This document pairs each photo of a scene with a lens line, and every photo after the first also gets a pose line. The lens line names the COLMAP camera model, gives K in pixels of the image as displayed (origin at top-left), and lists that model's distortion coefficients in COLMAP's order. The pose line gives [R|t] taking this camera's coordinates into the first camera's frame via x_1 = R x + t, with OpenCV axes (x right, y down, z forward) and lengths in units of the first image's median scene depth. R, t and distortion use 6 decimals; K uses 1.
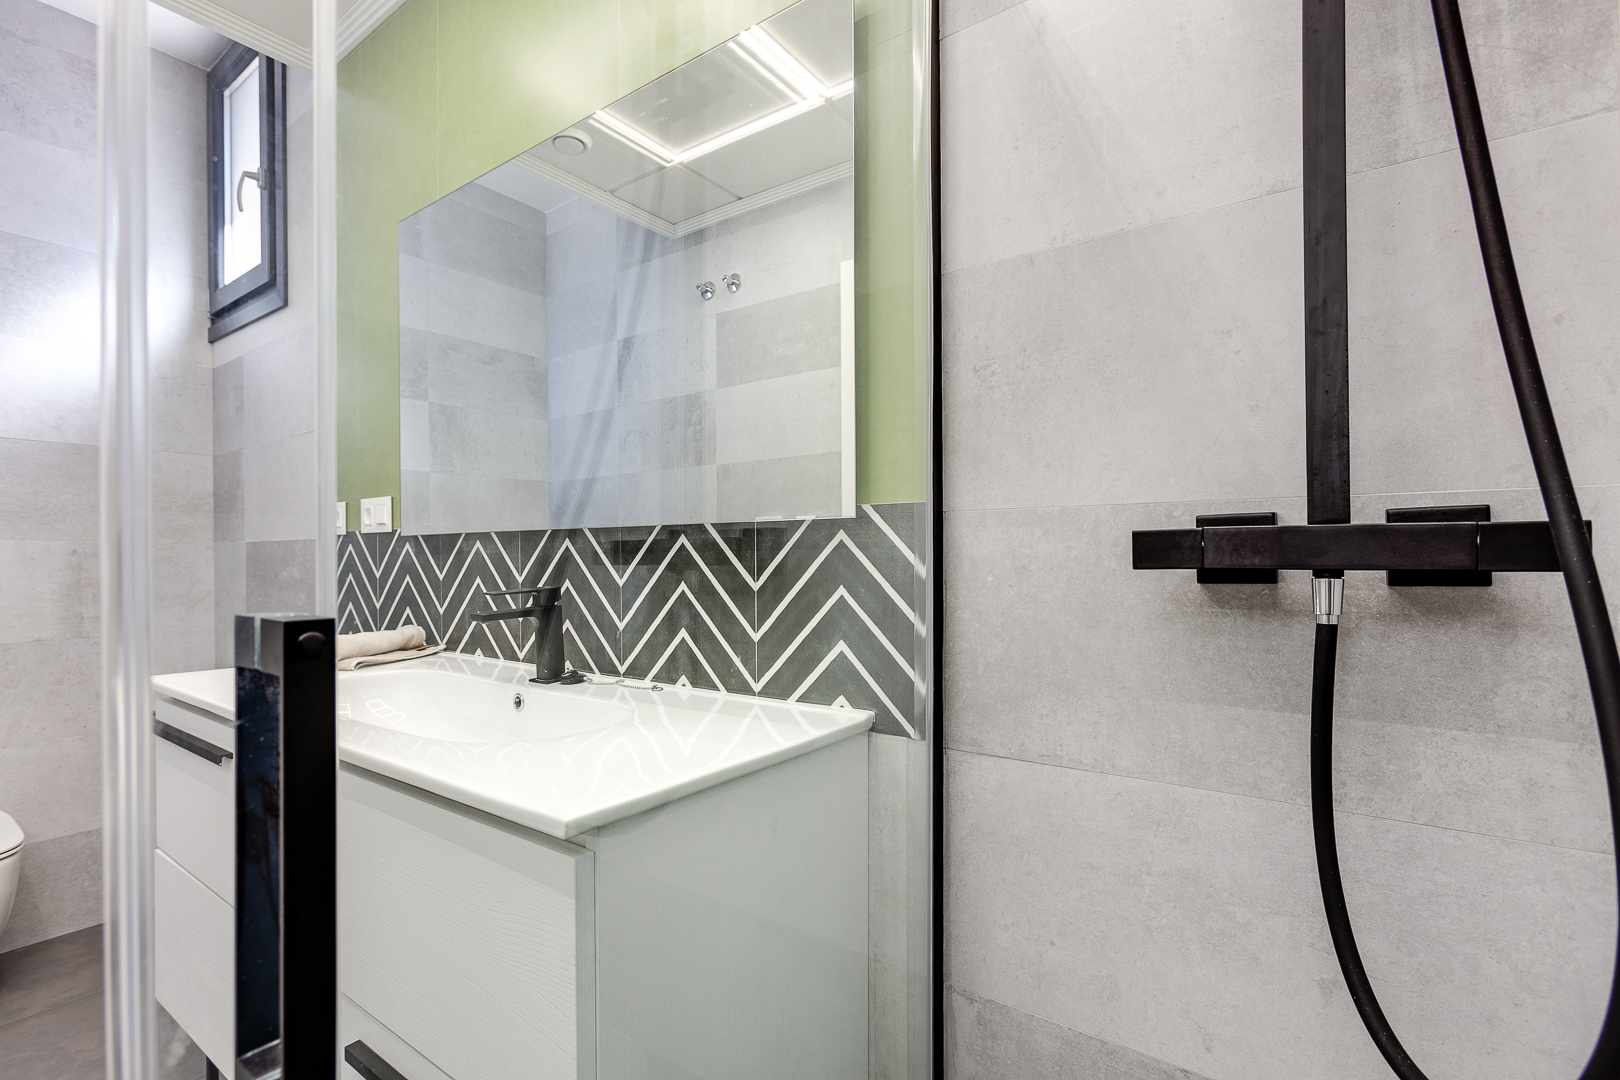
lens RADIAL K [[739.1, 0, 815.1], [0, 739.1, 544.8], [0, 0, 1]] dist [-0.006071, 0.002052]
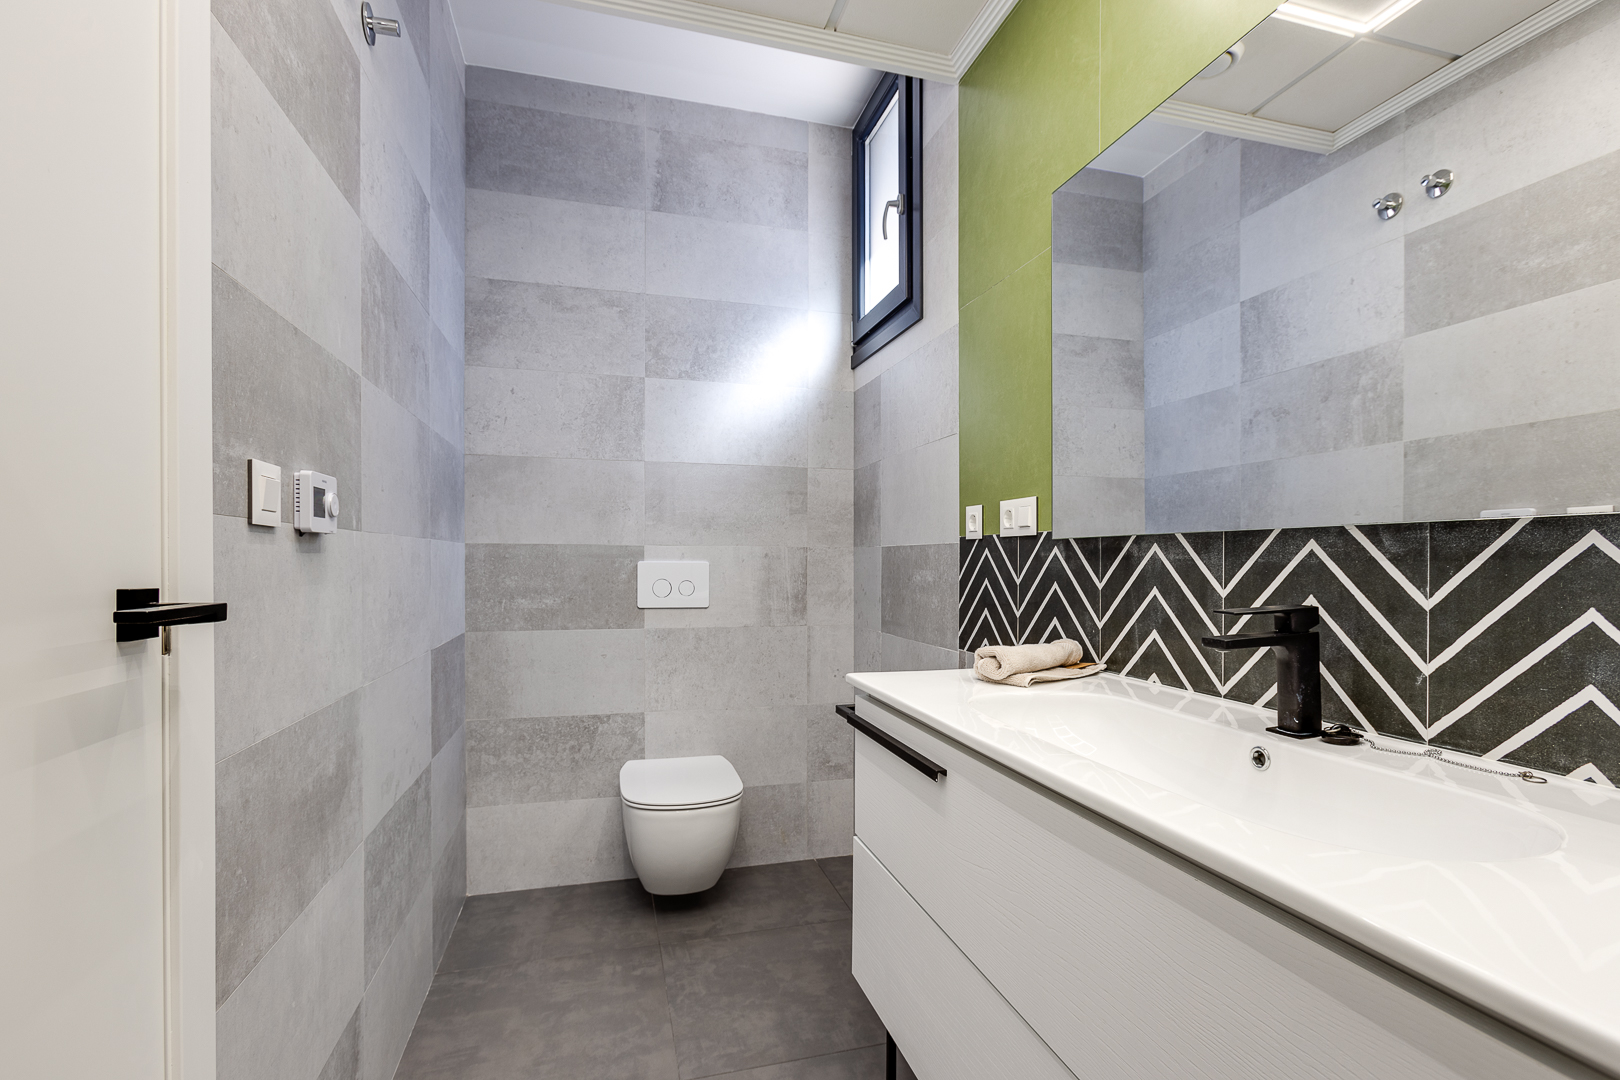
lens RADIAL K [[739.1, 0, 805.5], [0, 739.1, 551.5], [0, 0, 1]] dist [-0.006071, 0.002052]
pose [[0.781413, 0.003198, -0.624005, -0.183852], [-0.003747, 0.999993, 0.000433, 0.003114], [0.624002, 0.002000, 0.781420, 0.080049]]
